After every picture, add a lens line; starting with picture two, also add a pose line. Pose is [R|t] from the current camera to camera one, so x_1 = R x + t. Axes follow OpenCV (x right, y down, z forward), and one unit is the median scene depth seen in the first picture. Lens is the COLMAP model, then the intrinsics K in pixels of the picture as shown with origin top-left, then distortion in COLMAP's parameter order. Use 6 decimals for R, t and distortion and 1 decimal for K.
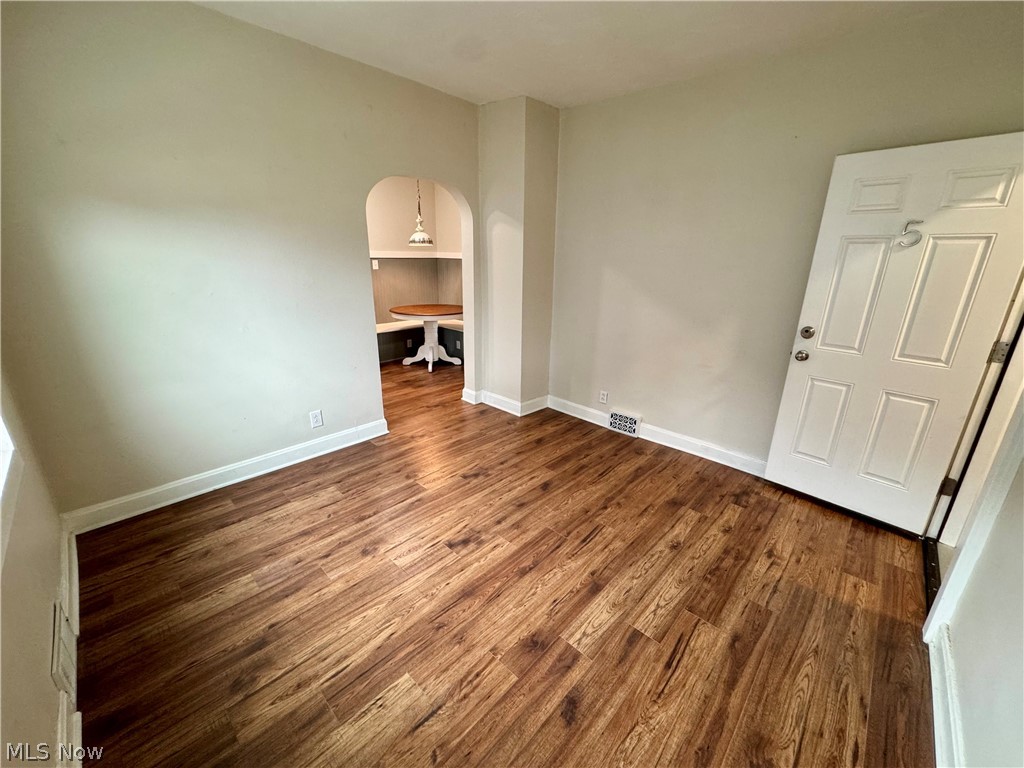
lens RADIAL K [[407.3, 0, 512.6], [0, 407.3, 378.6], [0, 0, 1]] dist [-0.004508, 0.001638]
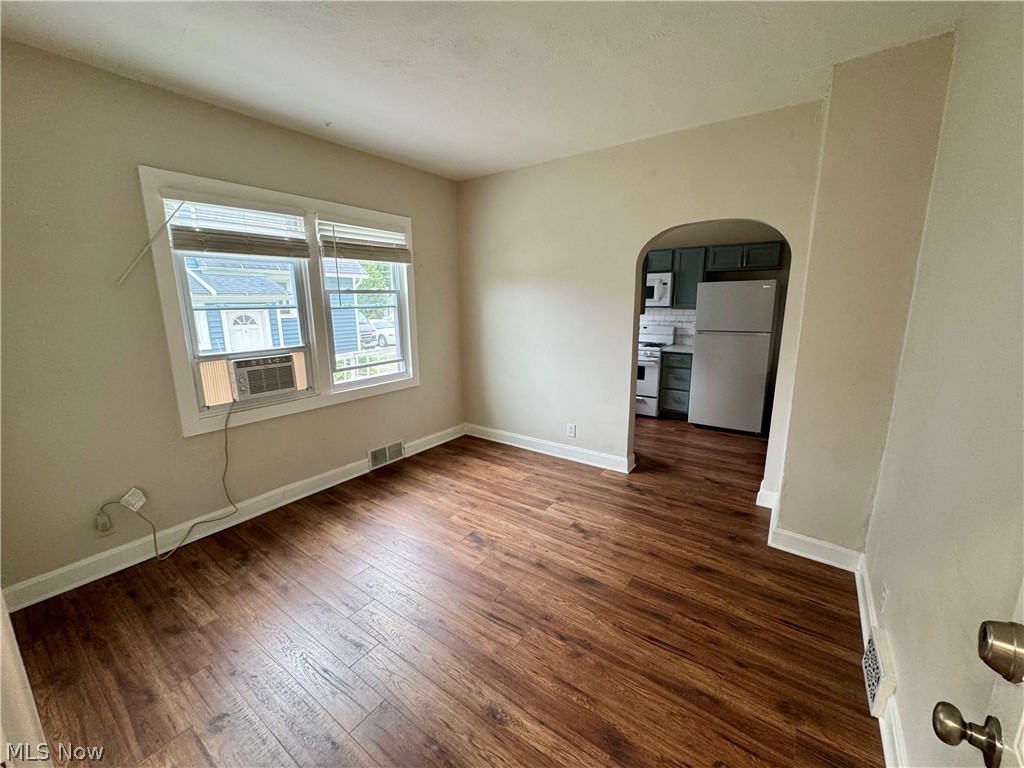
lens RADIAL K [[407.3, 0, 512.2], [0, 407.3, 387.0], [0, 0, 1]] dist [-0.004508, 0.001638]
pose [[0.142812, 0.192824, -0.970785, 0.842748], [-0.282616, 0.947947, 0.146712, -0.197037], [0.948542, 0.253407, 0.189874, 0.659668]]
